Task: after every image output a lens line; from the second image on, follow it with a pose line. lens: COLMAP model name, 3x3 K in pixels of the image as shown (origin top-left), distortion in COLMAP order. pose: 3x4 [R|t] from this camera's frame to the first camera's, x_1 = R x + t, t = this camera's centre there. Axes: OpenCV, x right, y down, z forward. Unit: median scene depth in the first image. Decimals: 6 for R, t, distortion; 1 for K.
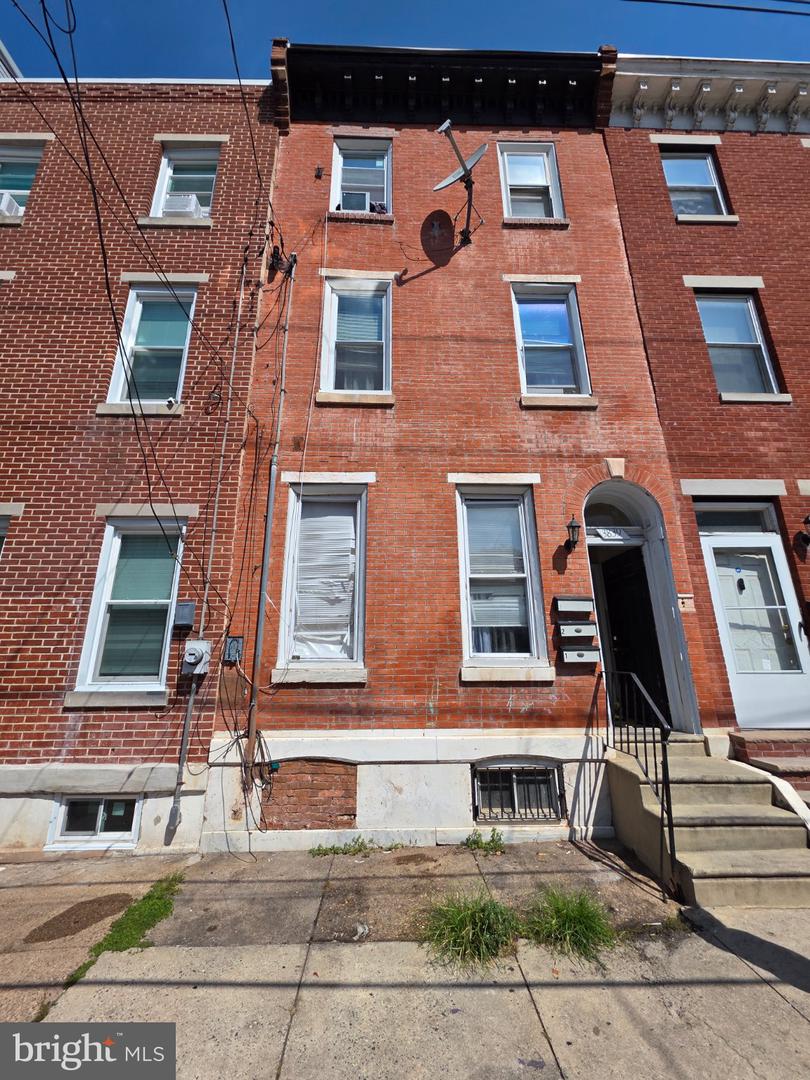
lens RADIAL K [[430.4, 0, 404.4], [0, 430.4, 540.2], [0, 0, 1]] dist [0.002012, -0.000115]
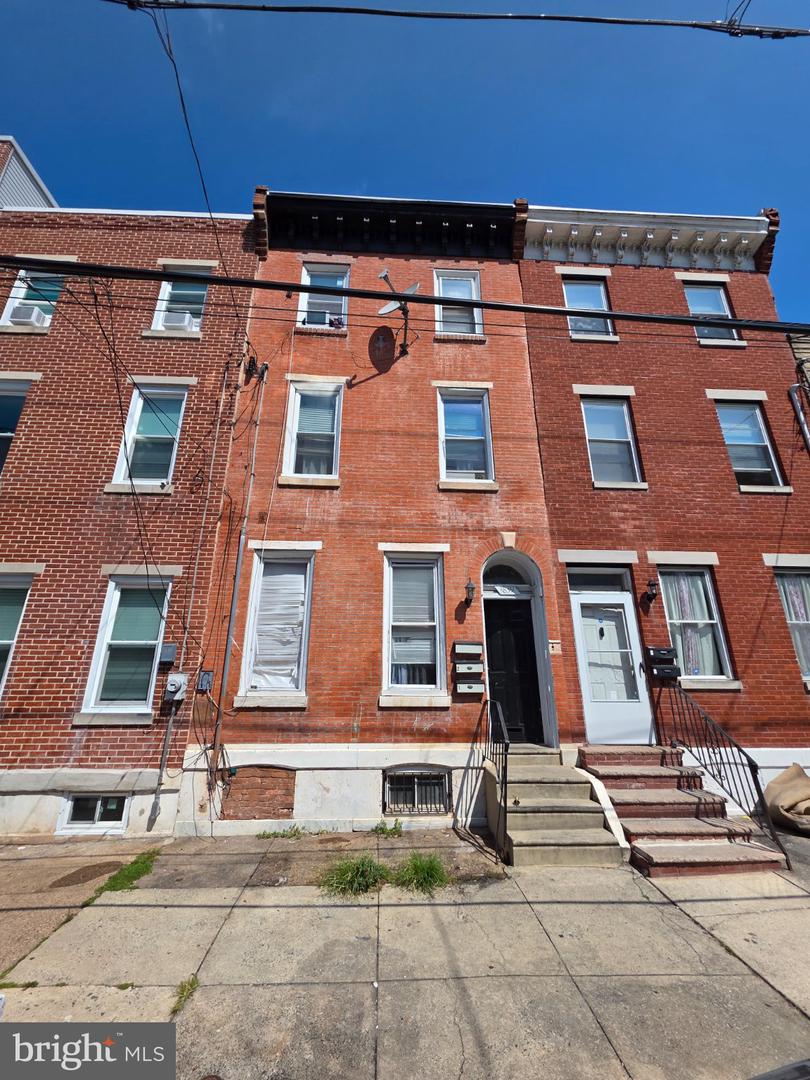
lens RADIAL K [[430.4, 0, 404.4], [0, 430.4, 540.4], [0, 0, 1]] dist [0.002012, -0.000115]
pose [[0.999671, 0.014694, 0.021001, 0.157158], [-0.013883, 0.999171, -0.038271, -0.118234], [-0.021545, 0.037967, 0.999047, -0.303322]]
